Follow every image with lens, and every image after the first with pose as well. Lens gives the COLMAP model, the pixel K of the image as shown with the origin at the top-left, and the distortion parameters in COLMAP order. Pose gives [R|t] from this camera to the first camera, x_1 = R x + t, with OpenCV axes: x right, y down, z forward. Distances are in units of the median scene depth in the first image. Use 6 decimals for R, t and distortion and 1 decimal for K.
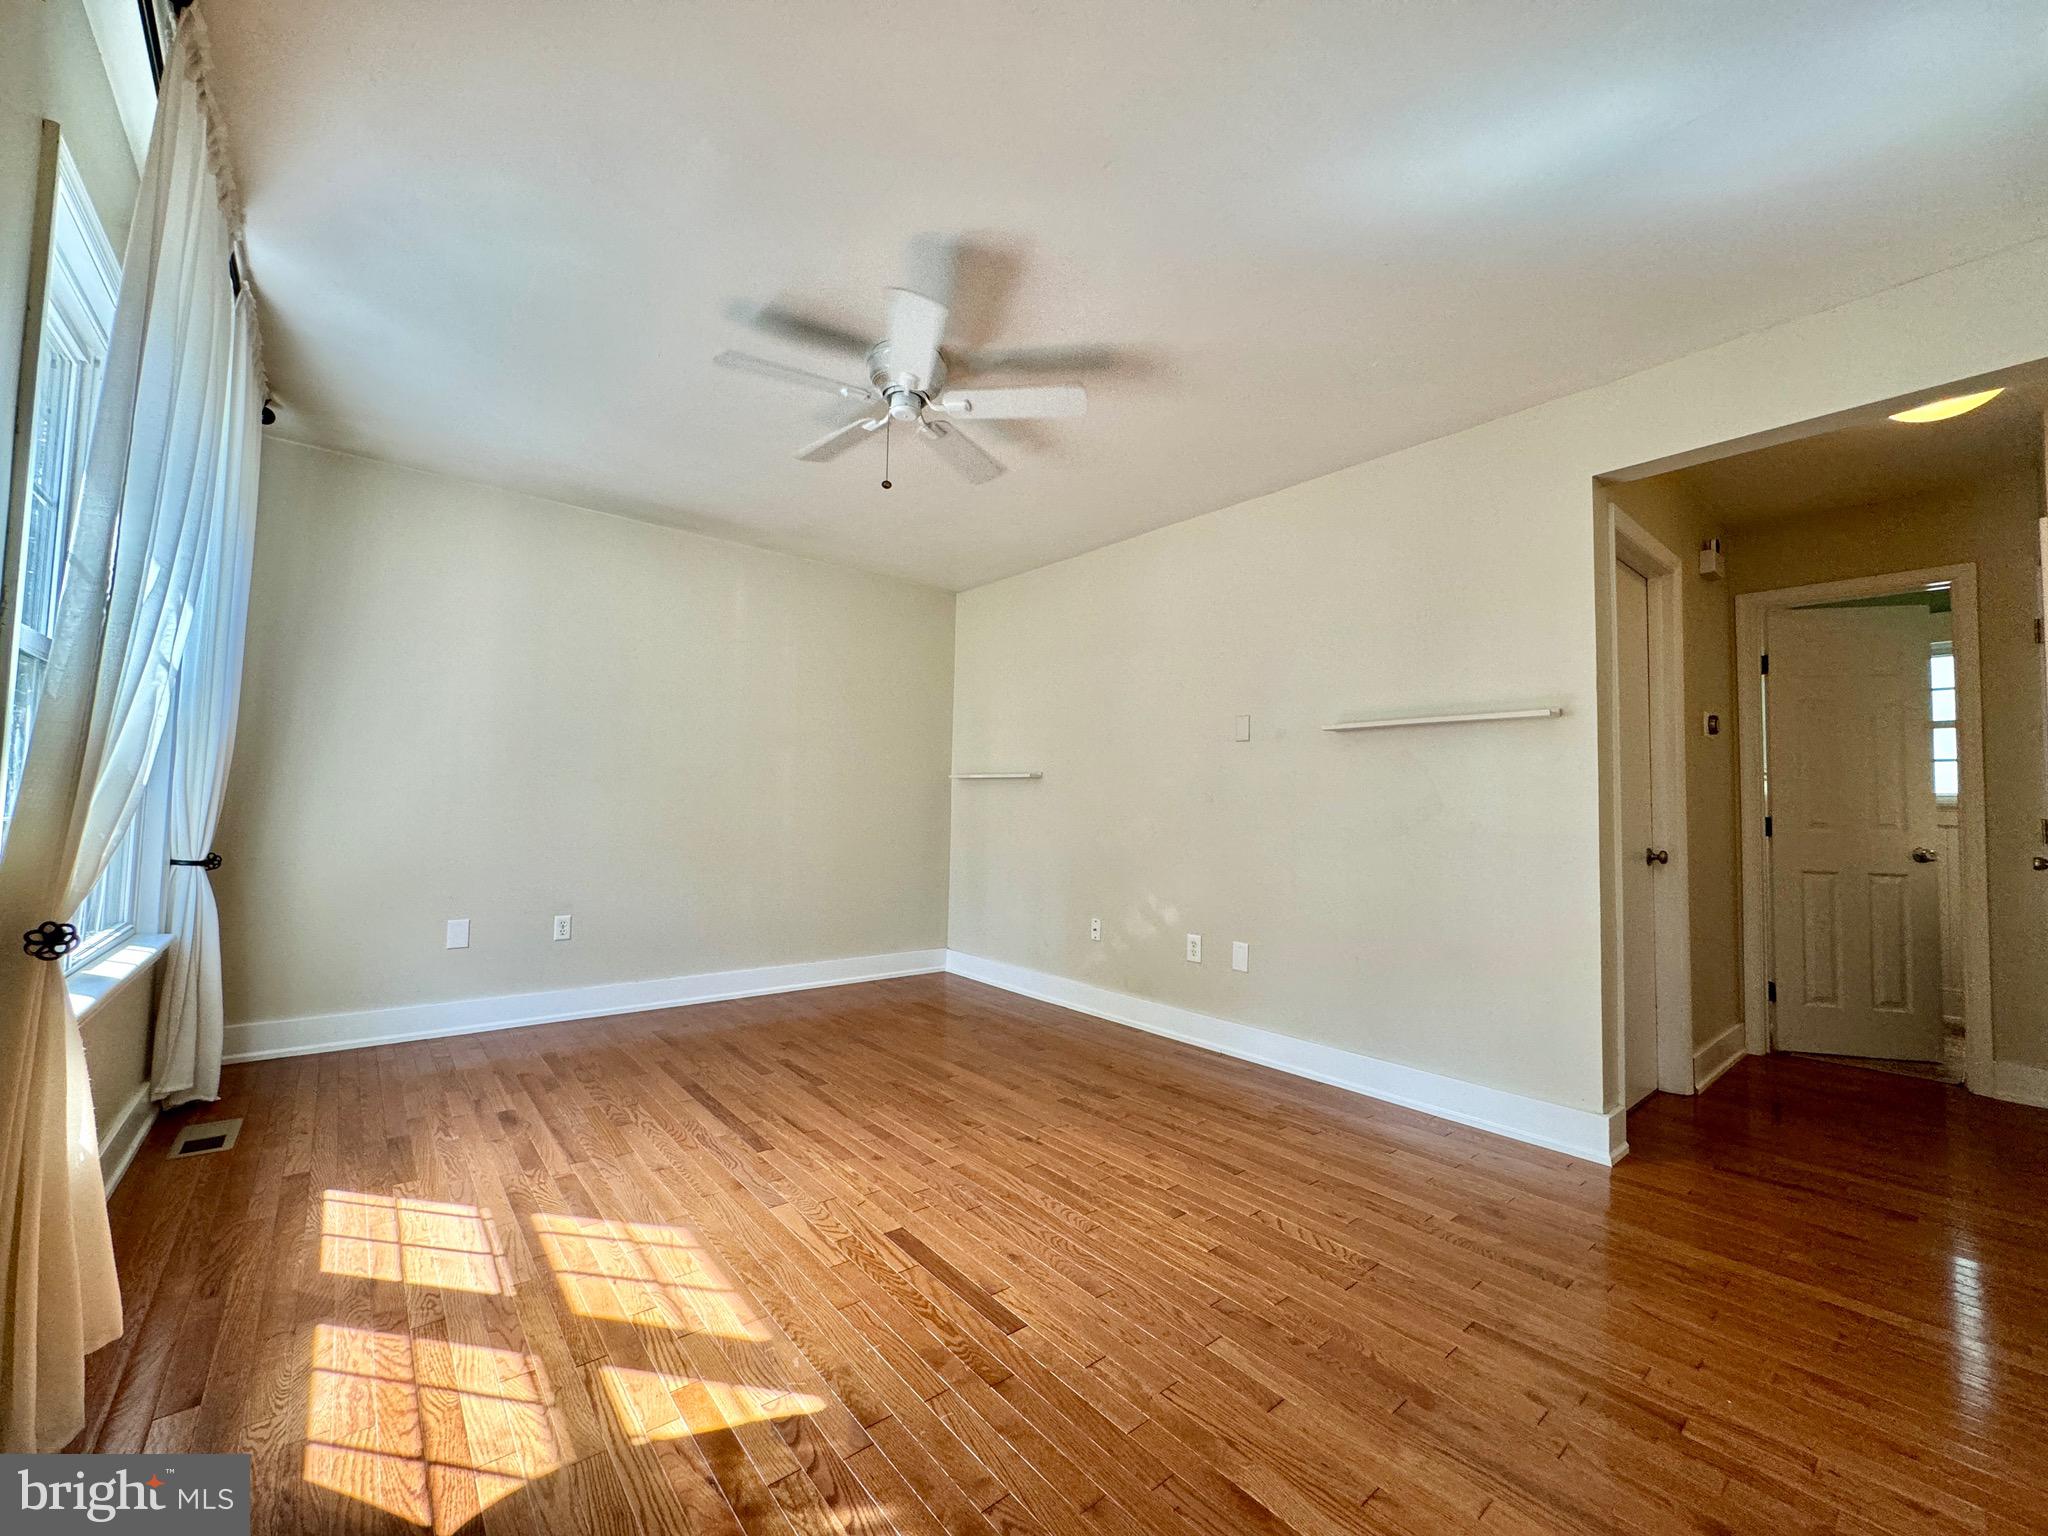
lens RADIAL K [[816.1, 0, 1024.0], [0, 816.1, 768.0], [0, 0, 1]] dist [-0.000085, -0.000316]
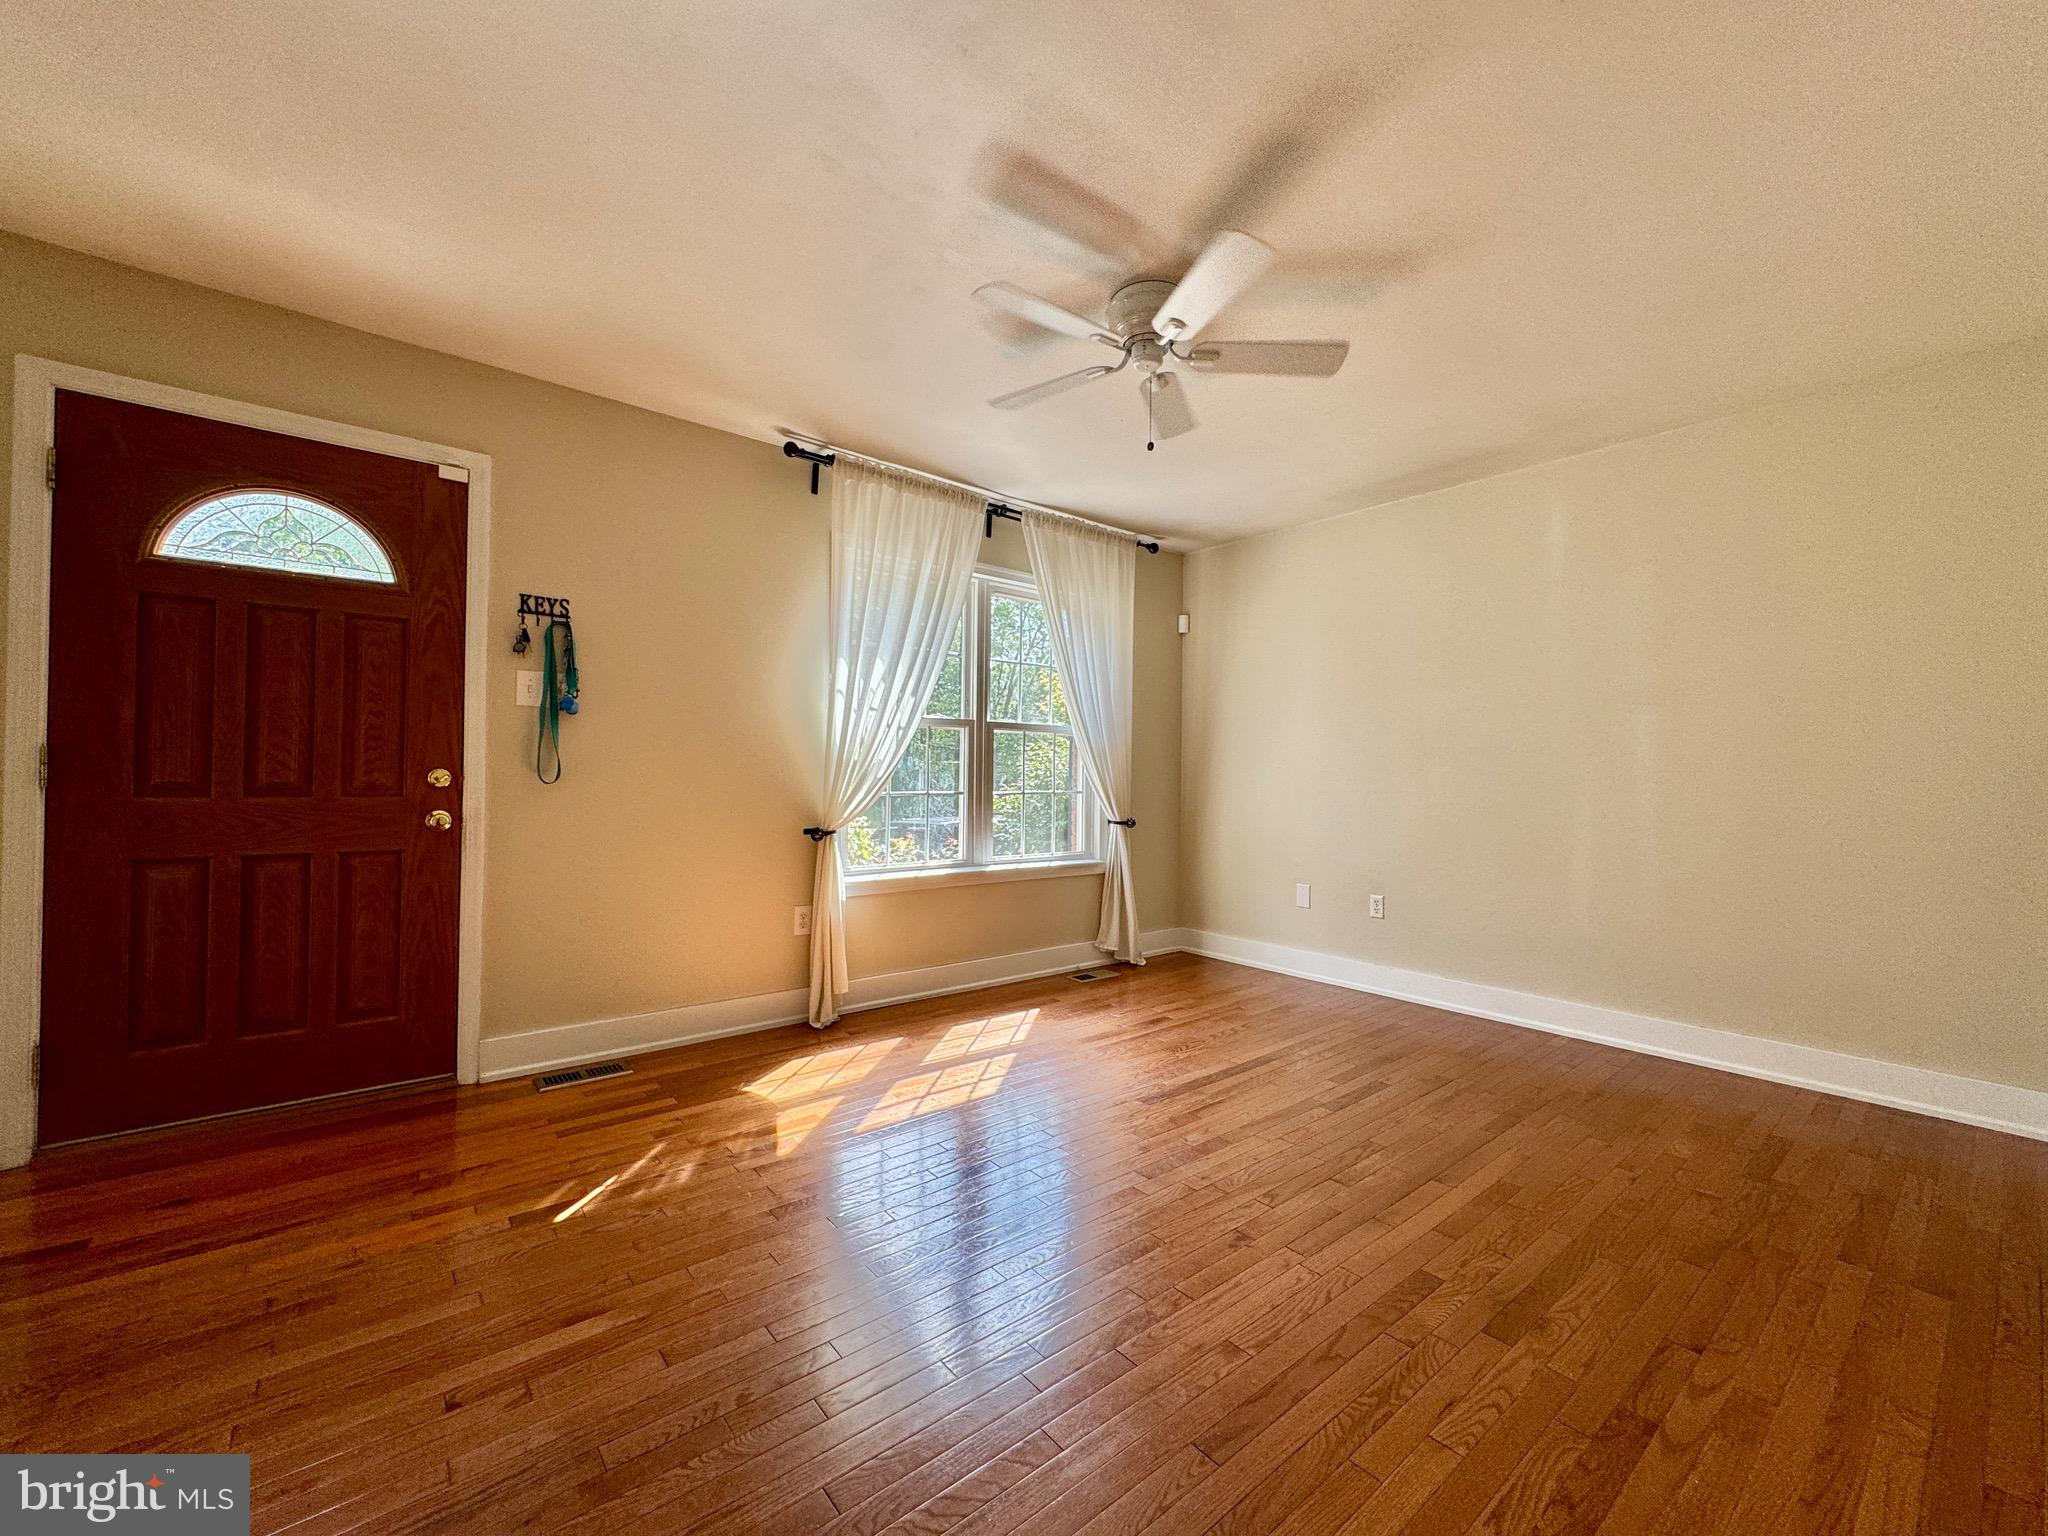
lens RADIAL K [[816.1, 0, 1024.0], [0, 816.1, 768.0], [0, 0, 1]] dist [-0.000544, -0.000264]
pose [[-0.011165, -0.035912, -0.999293, 0.929930], [0.039884, 0.998544, -0.036330, 0.066520], [0.999142, -0.040262, -0.009717, 1.026666]]
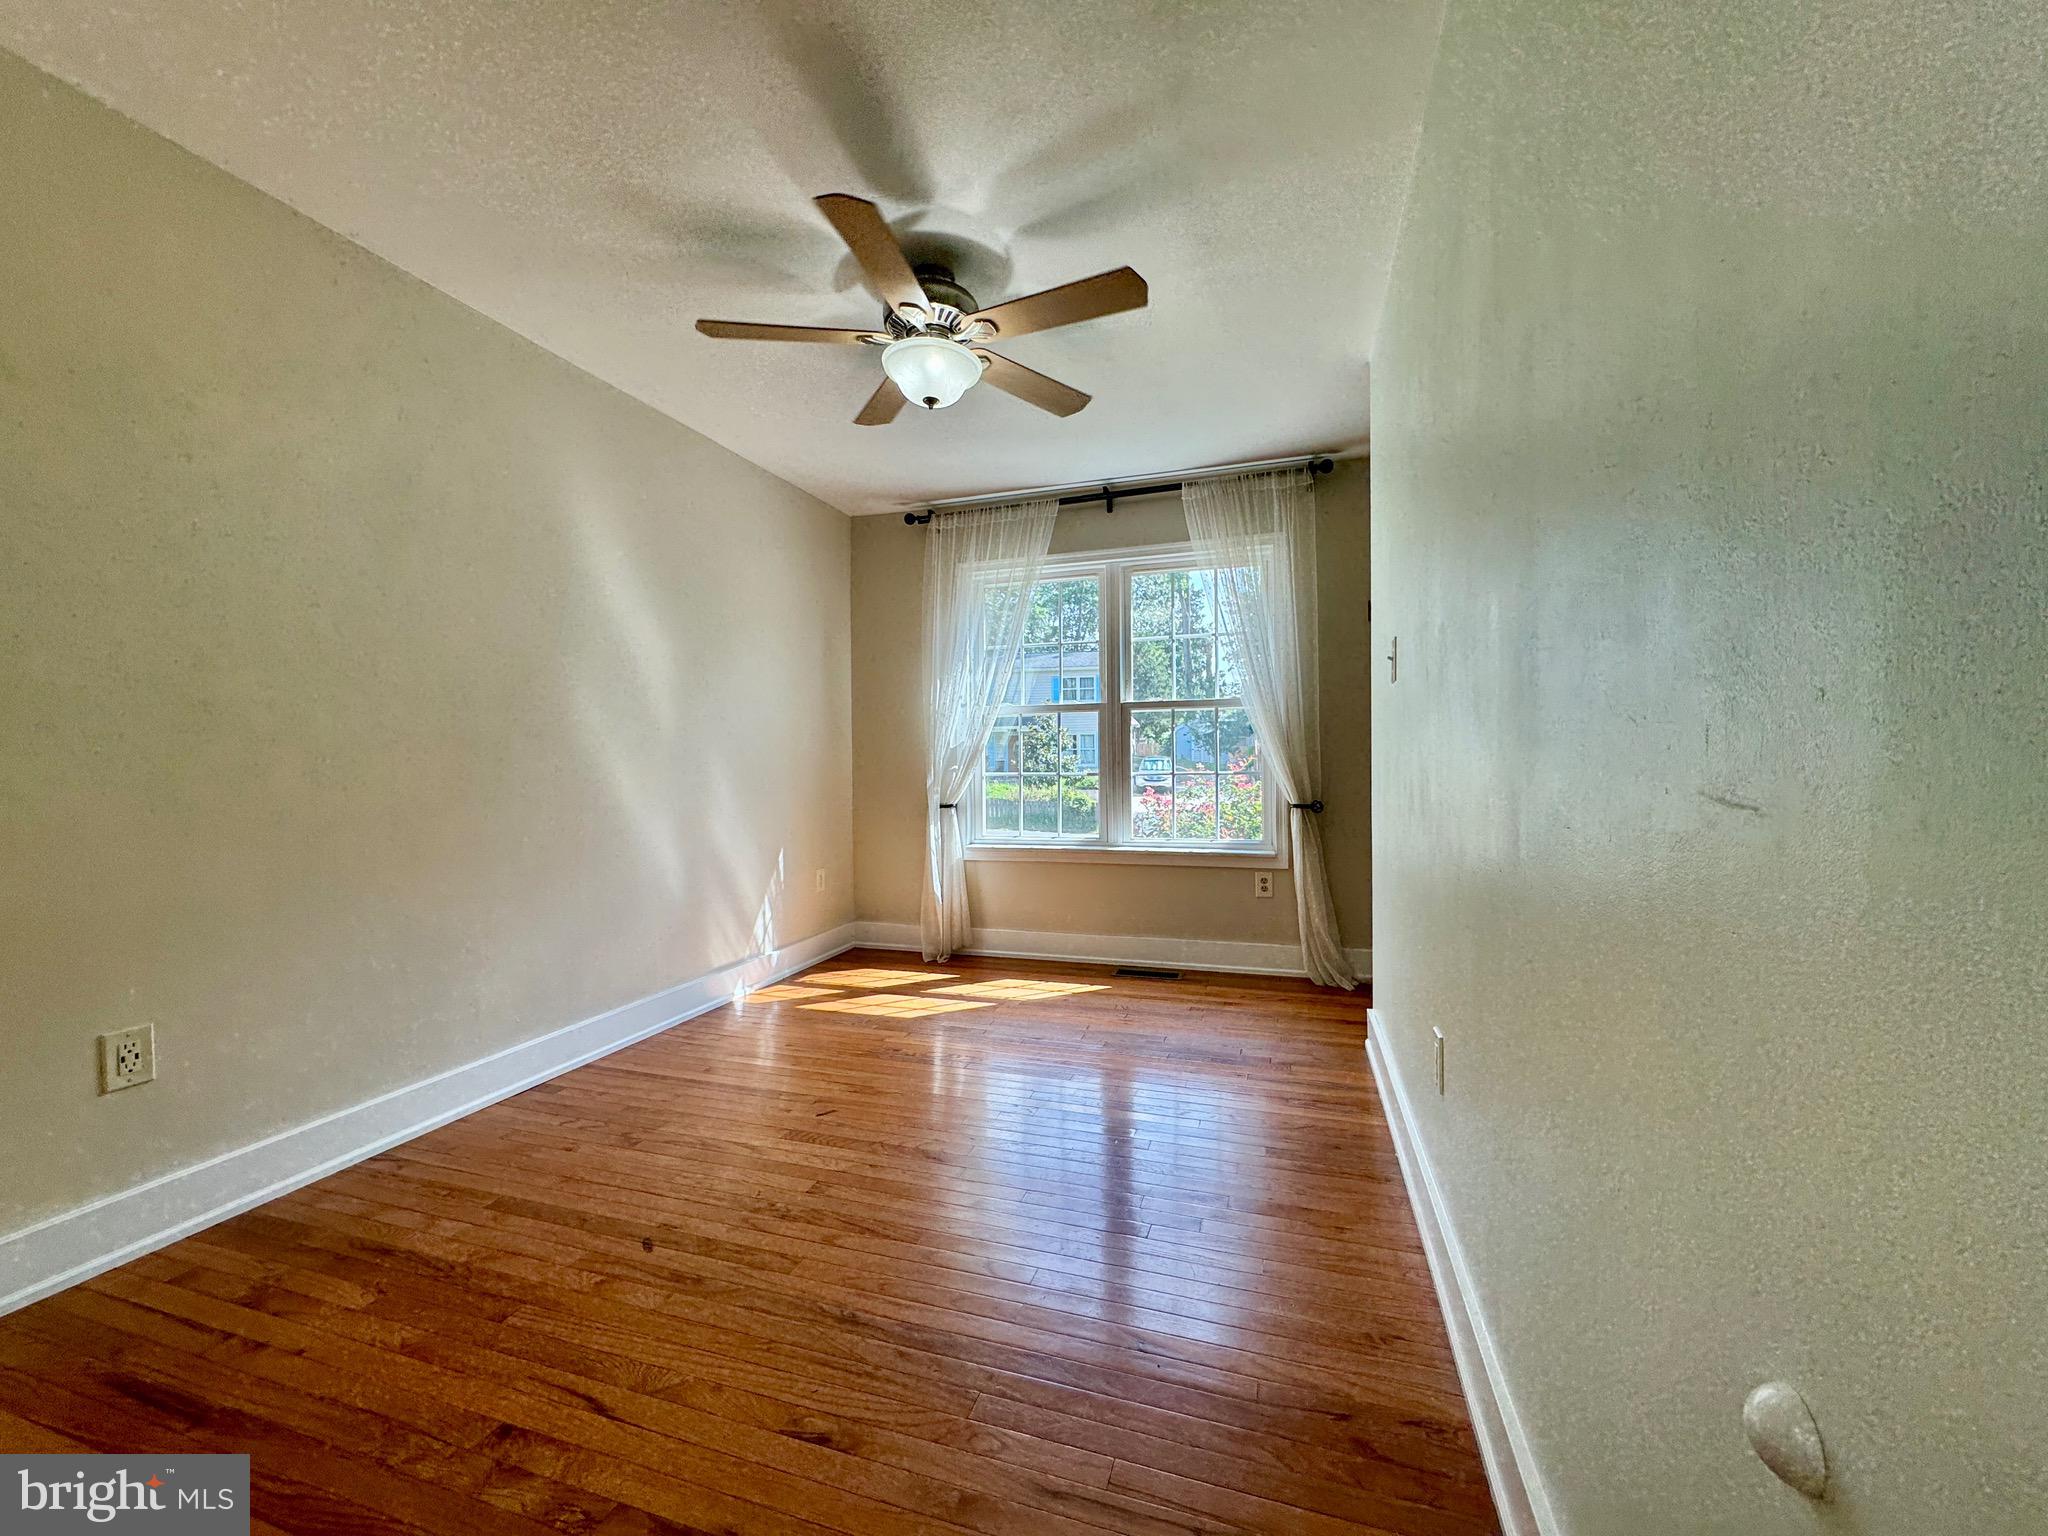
lens RADIAL K [[816.1, 0, 1024.0], [0, 816.1, 768.0], [0, 0, 1]] dist [-0.000544, -0.000264]
pose [[-0.844527, -0.011302, -0.535394, 0.259131], [0.020801, 0.998330, -0.053886, 0.141849], [0.535110, -0.056645, -0.842881, 2.453165]]
